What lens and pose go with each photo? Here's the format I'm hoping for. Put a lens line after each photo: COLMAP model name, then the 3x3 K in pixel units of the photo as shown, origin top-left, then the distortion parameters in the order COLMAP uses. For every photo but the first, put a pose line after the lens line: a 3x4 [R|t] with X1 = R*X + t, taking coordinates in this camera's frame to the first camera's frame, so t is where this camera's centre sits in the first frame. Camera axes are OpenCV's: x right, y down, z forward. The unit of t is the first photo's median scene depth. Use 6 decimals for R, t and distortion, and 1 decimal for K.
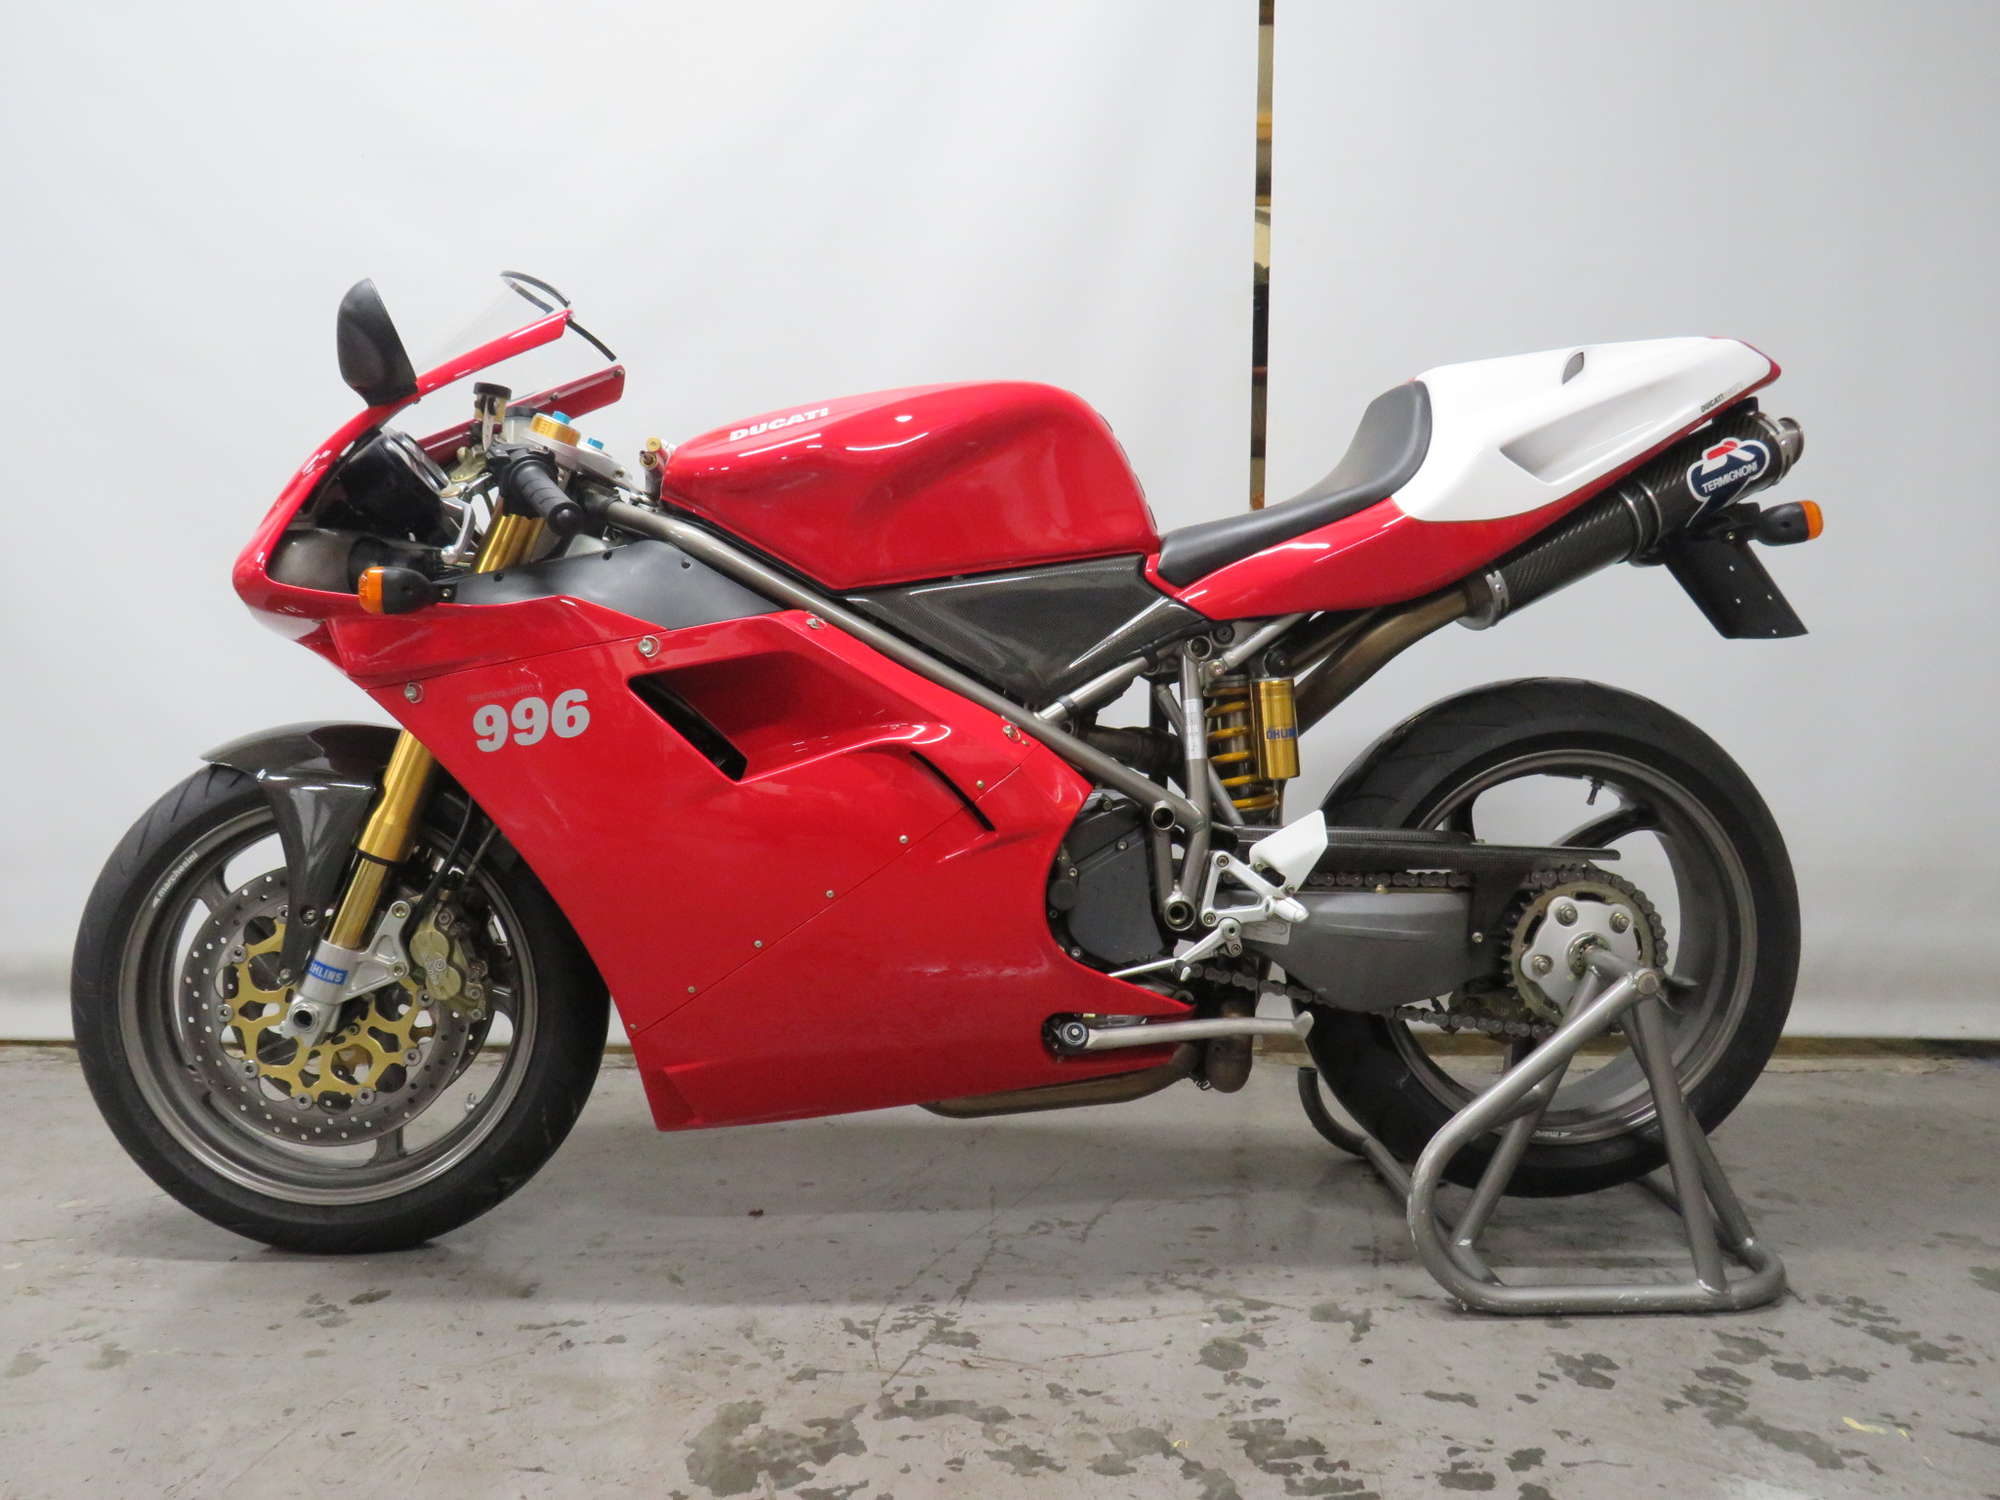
lens RADIAL K [[1605.6, 0, 1000.0], [0, 1605.6, 750.0], [0, 0, 1]] dist [-0.049430, 0.002979]
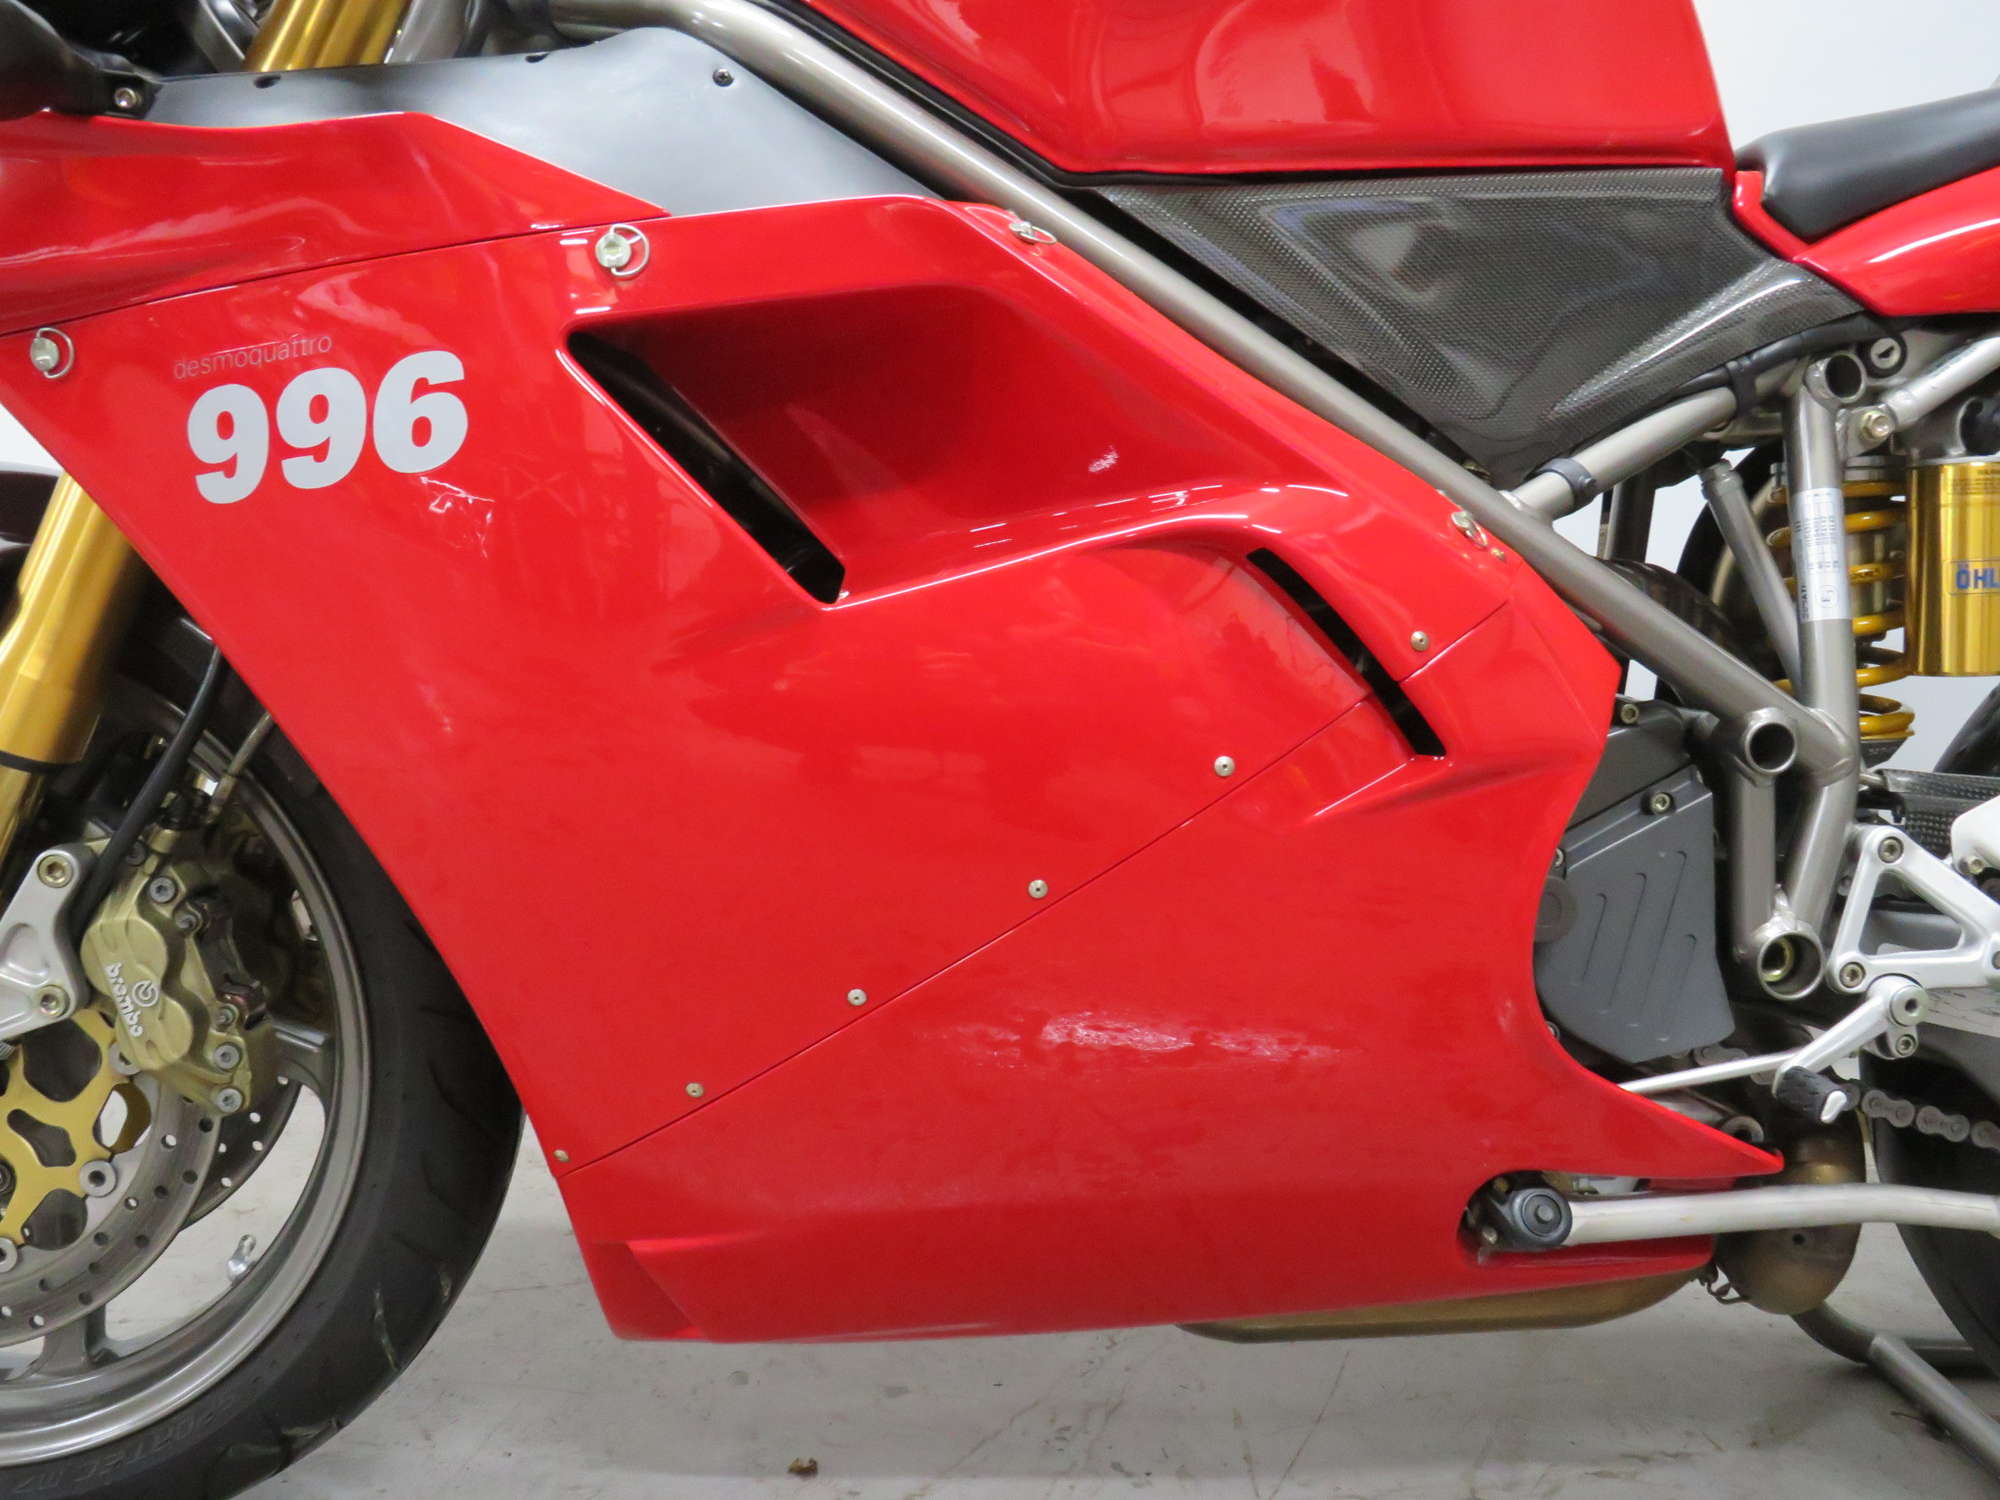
lens RADIAL K [[1605.6, 0, 1000.0], [0, 1605.6, 750.0], [0, 0, 1]] dist [-0.049430, 0.002979]
pose [[0.998761, 0.048438, -0.011373, -0.106240], [-0.047916, 0.997951, 0.042405, 0.034775], [0.013403, -0.041807, 0.999036, 0.554563]]
